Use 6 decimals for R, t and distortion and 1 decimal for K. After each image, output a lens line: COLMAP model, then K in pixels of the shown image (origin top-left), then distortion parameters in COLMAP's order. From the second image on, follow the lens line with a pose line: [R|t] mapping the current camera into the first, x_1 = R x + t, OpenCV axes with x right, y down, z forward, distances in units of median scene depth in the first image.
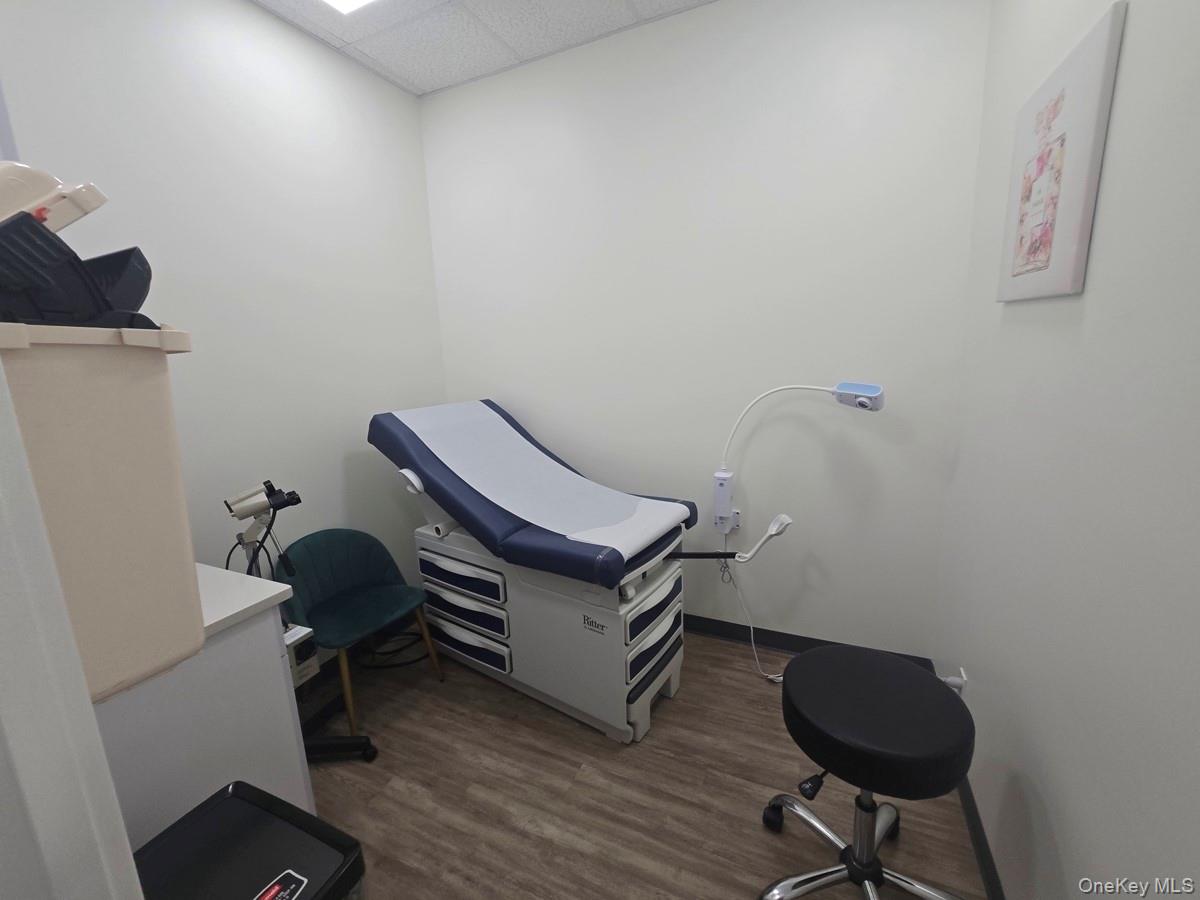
lens RADIAL K [[491.1, 0, 600.8], [0, 491.1, 450.5], [0, 0, 1]] dist [-0.002127, -0.000652]
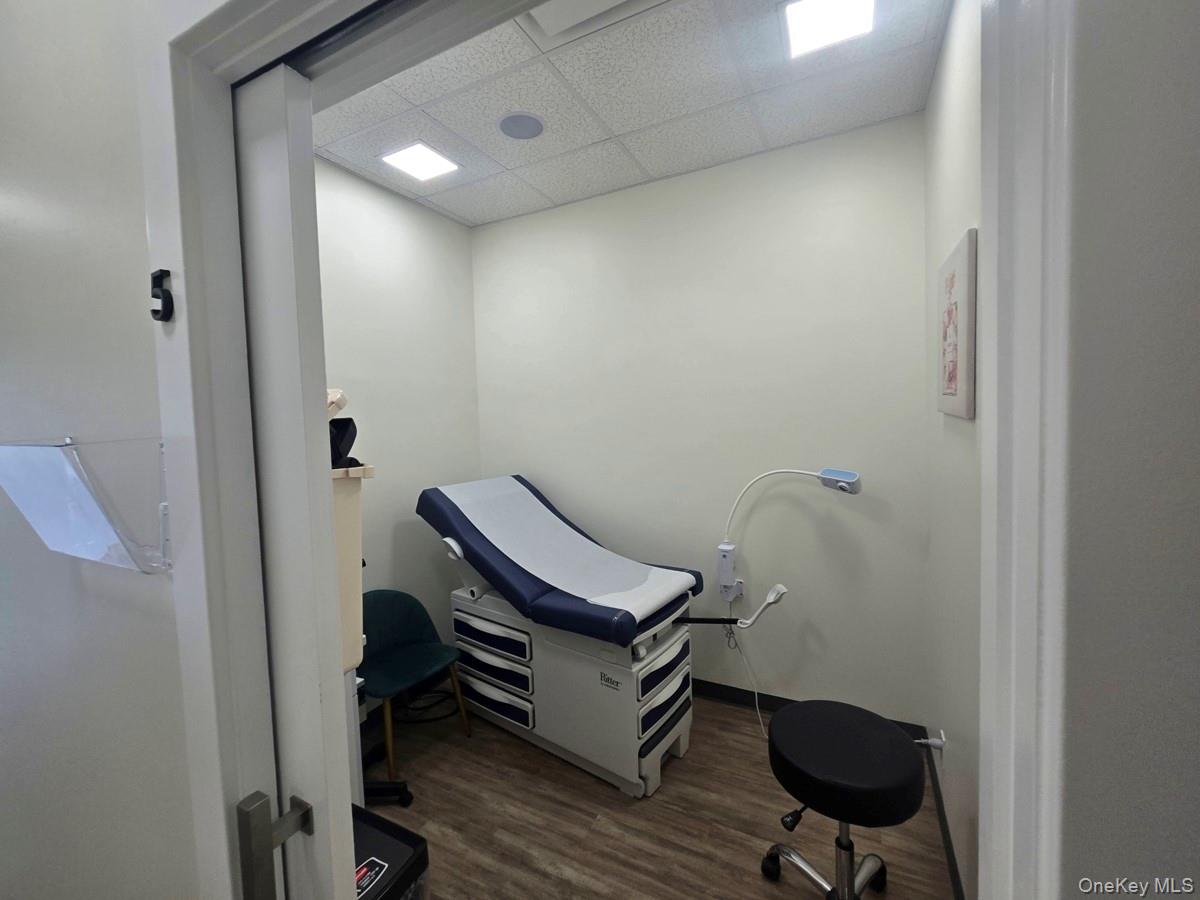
lens RADIAL K [[491.1, 0, 597.4], [0, 491.1, 446.9], [0, 0, 1]] dist [-0.002127, -0.000652]
pose [[0.999023, 0.007771, -0.043502, 0.002498], [-0.013699, 0.990384, -0.137669, -0.022946], [0.042014, 0.138131, 0.989522, -0.187426]]
